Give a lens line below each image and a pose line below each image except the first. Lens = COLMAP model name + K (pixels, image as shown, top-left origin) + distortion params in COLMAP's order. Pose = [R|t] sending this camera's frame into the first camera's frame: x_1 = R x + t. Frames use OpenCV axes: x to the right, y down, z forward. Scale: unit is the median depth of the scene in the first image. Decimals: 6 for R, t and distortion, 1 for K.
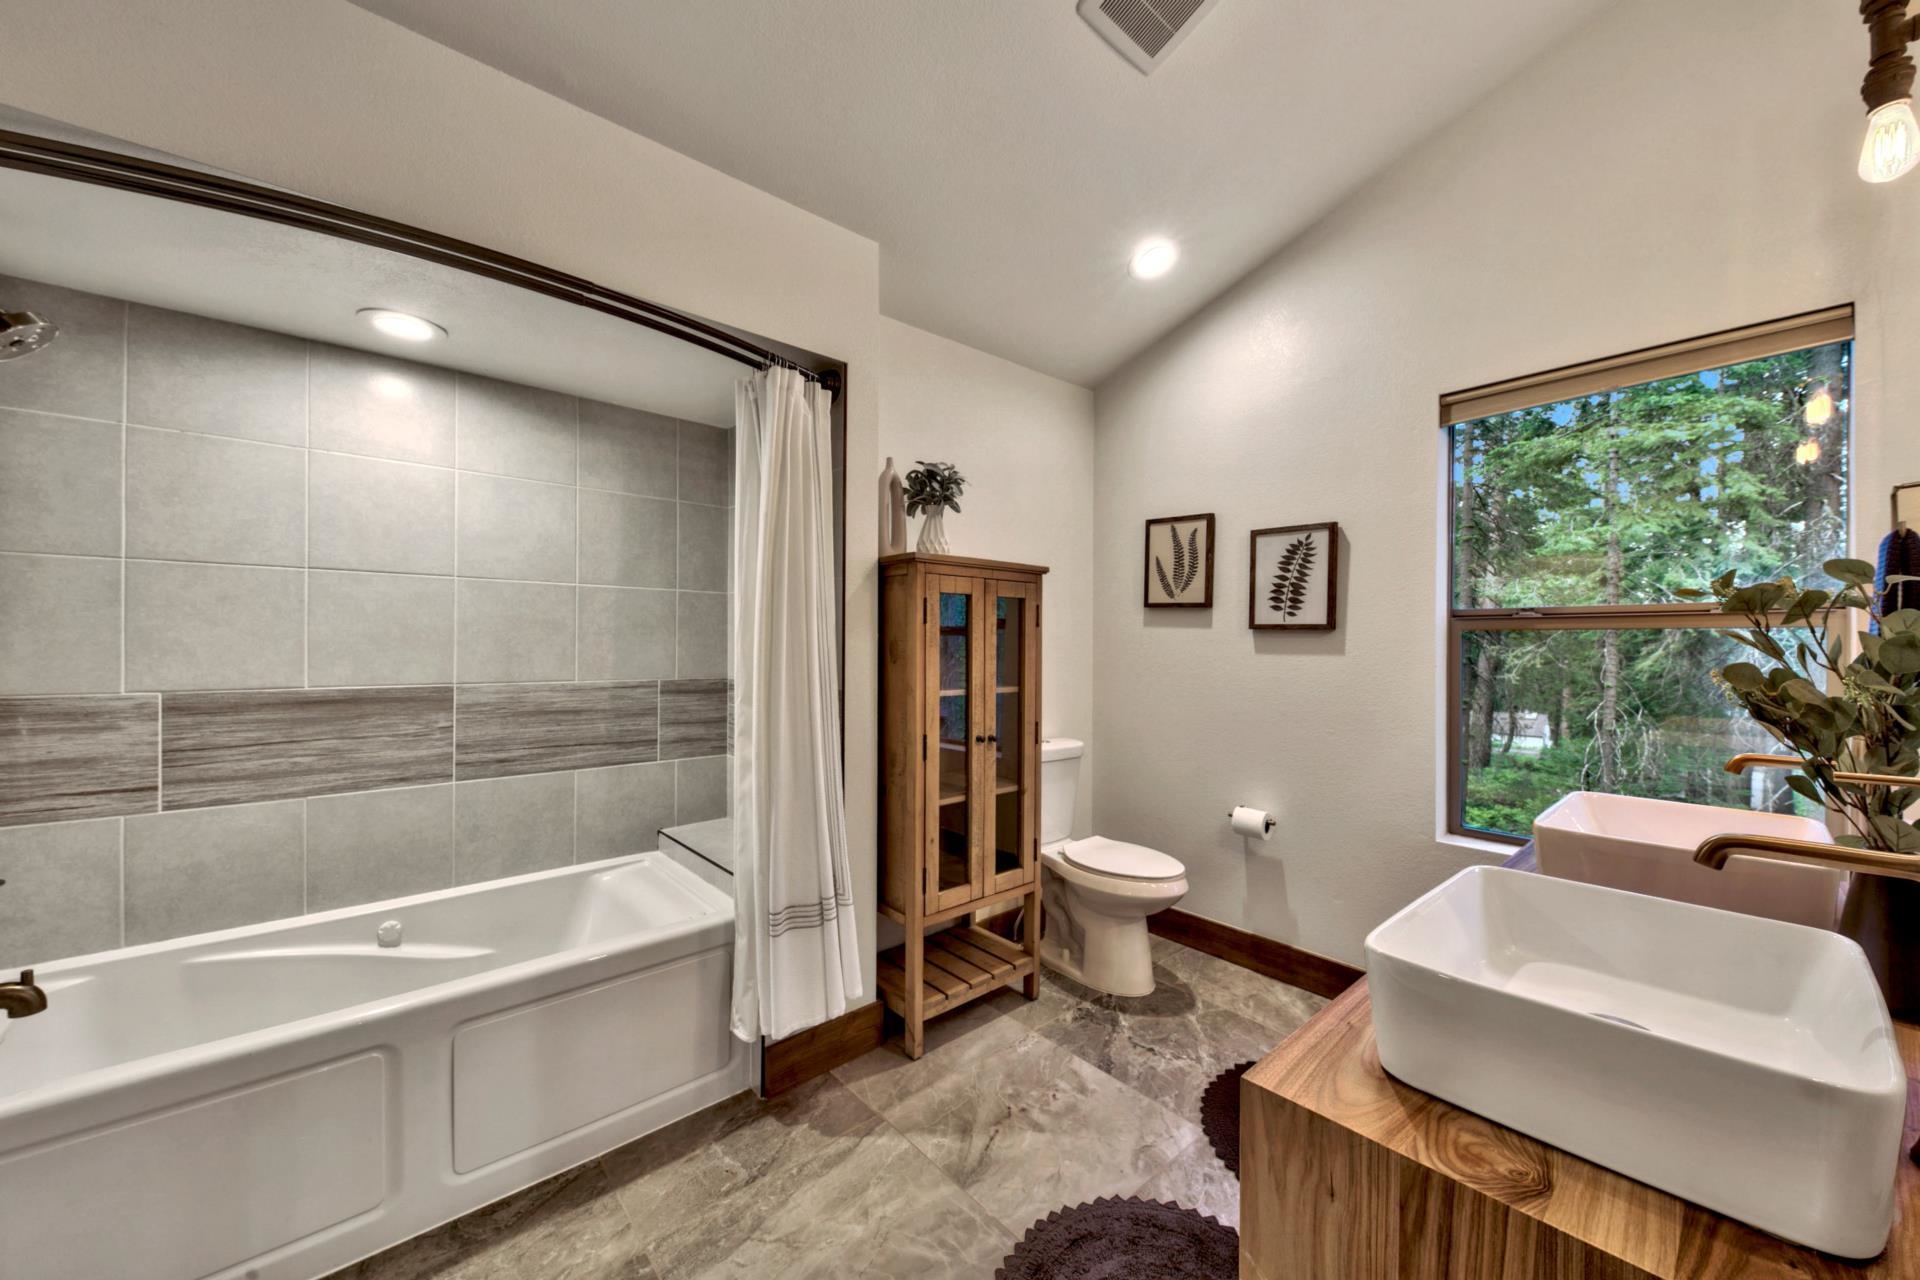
lens RADIAL K [[707.3, 0, 958.7], [0, 707.3, 643.4], [0, 0, 1]] dist [-0.000930, -0.000061]
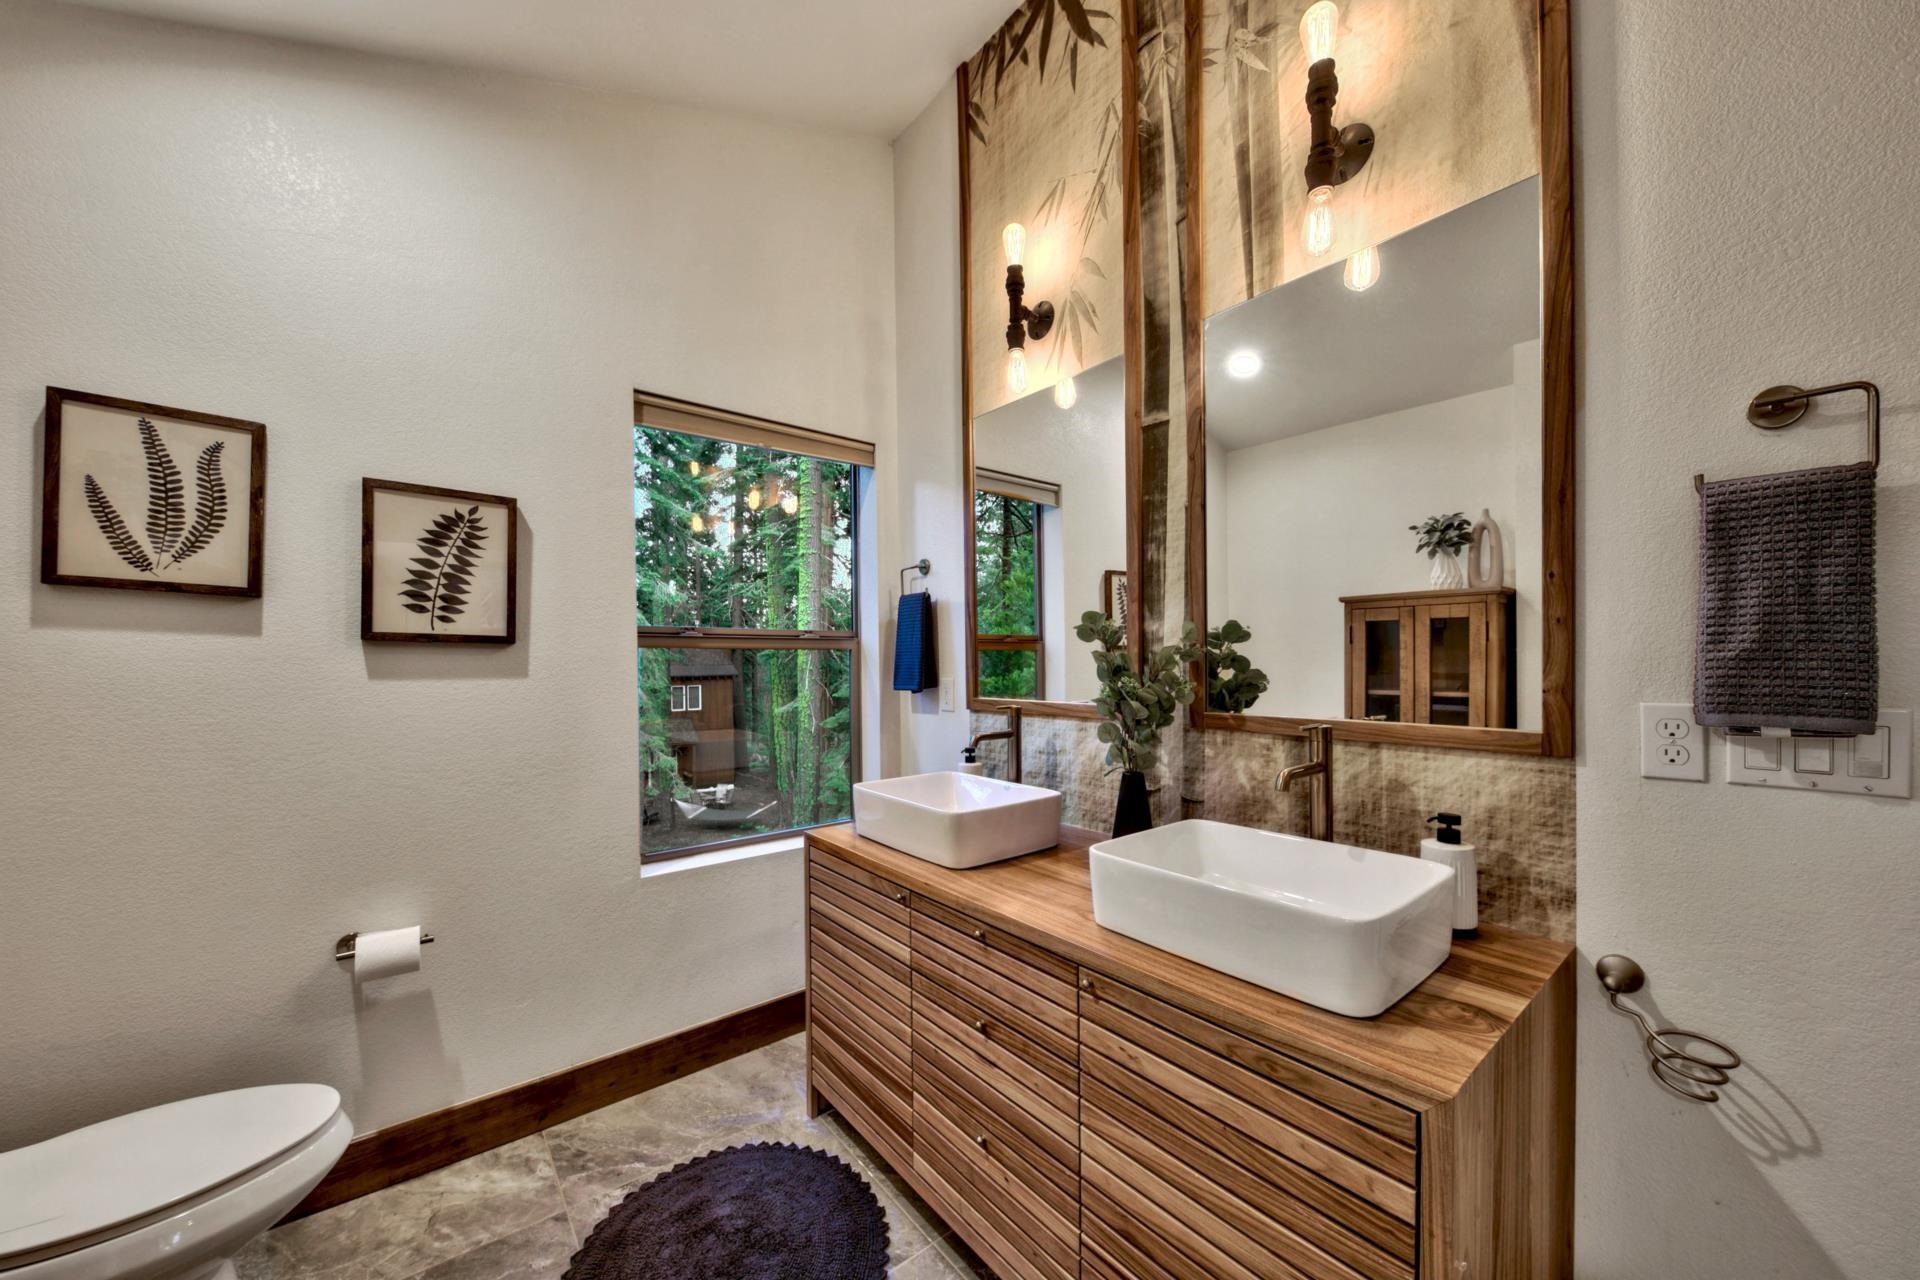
lens RADIAL K [[691.4, 0, 958.6], [0, 691.4, 666.1], [0, 0, 1]] dist [-0.003652, -0.000273]
pose [[0.037744, -0.008552, 0.999251, -0.168720], [0.003414, 0.999959, 0.008429, -0.000186], [-0.999282, 0.003093, 0.037771, 0.477344]]
